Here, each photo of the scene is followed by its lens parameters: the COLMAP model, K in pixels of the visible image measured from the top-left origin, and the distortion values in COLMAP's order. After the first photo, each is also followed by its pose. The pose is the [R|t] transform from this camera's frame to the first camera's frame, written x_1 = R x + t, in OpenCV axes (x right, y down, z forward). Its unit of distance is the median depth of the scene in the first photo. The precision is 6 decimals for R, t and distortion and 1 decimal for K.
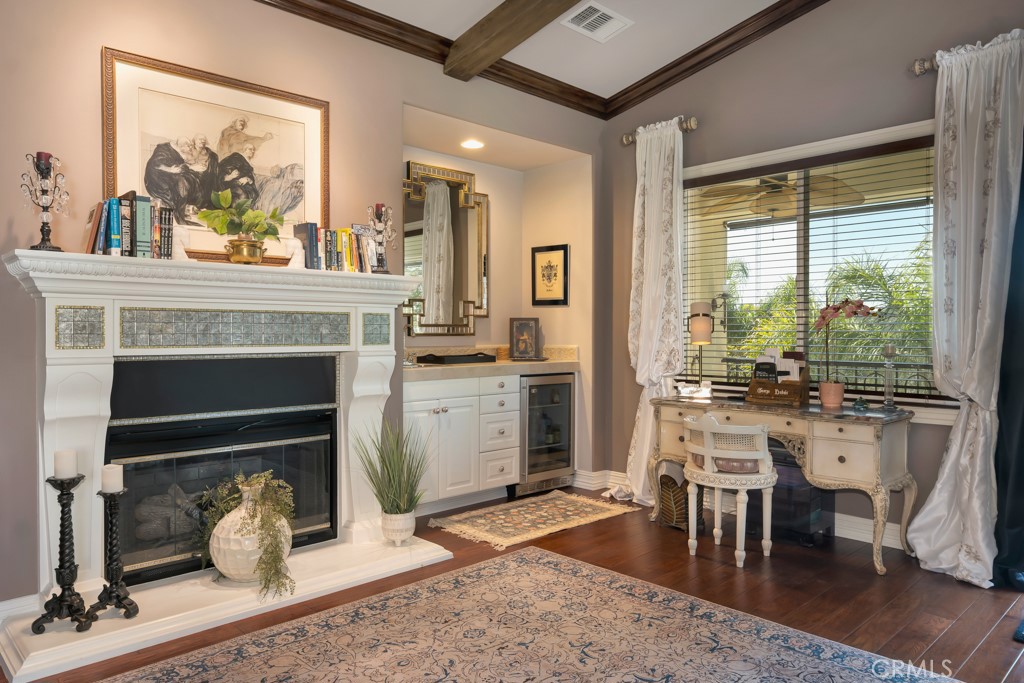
lens RADIAL K [[684.4, 0, 512.0], [0, 684.4, 341.5], [0, 0, 1]] dist [-0.002512, -0.001895]
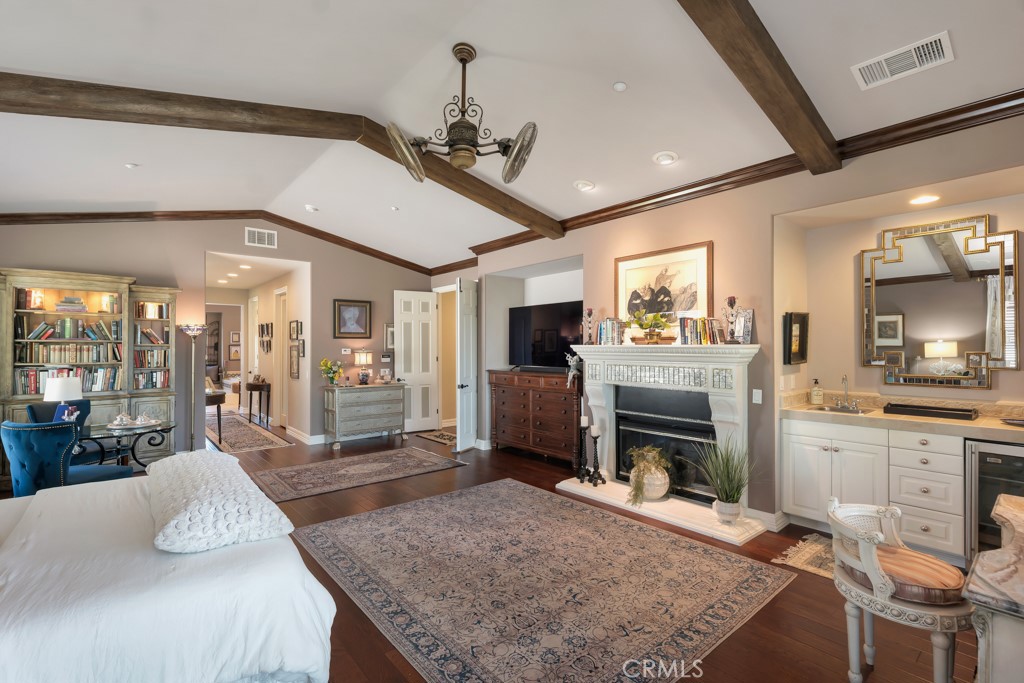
lens RADIAL K [[467.7, 0, 504.3], [0, 467.7, 334.8], [0, 0, 1]] dist [0.000776, -0.000431]
pose [[-0.070853, -0.022044, -0.997243, 0.978583], [-0.011116, 0.999711, -0.021309, -0.097116], [0.997425, 0.009576, -0.071077, 0.624750]]
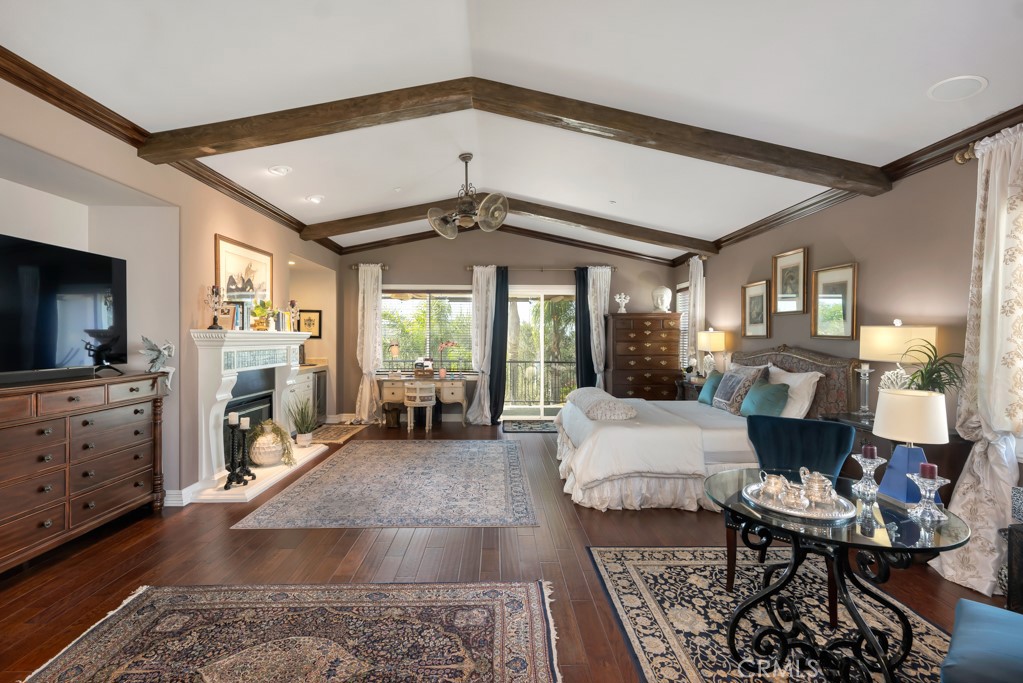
lens RADIAL K [[461.1, 0, 513.3], [0, 461.1, 341.9], [0, 0, 1]] dist [0.001963, -0.000193]
pose [[0.660779, -0.004928, 0.750564, -0.944756], [0.006570, 0.999978, 0.000781, -0.064212], [-0.750552, 0.004415, 0.660797, -0.619740]]
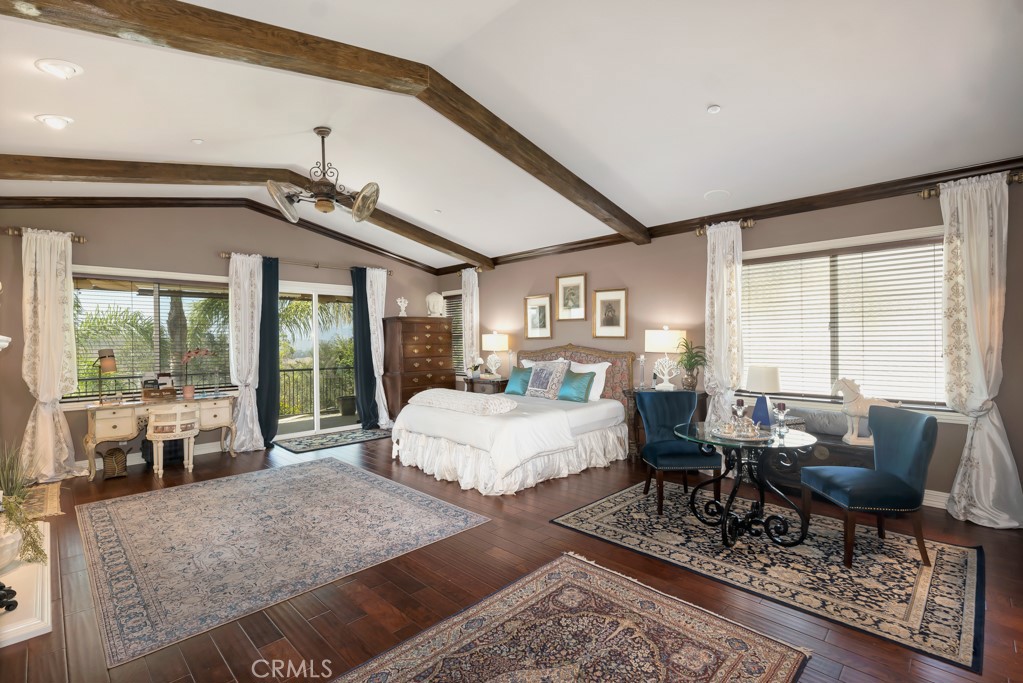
lens RADIAL K [[461.1, 0, 513.3], [0, 461.1, 341.9], [0, 0, 1]] dist [0.001963, -0.000193]
pose [[-0.039438, -0.004161, 0.999213, -1.220526], [0.024558, 0.999685, 0.005132, -0.072598], [-0.998920, 0.024741, -0.039323, 0.013749]]
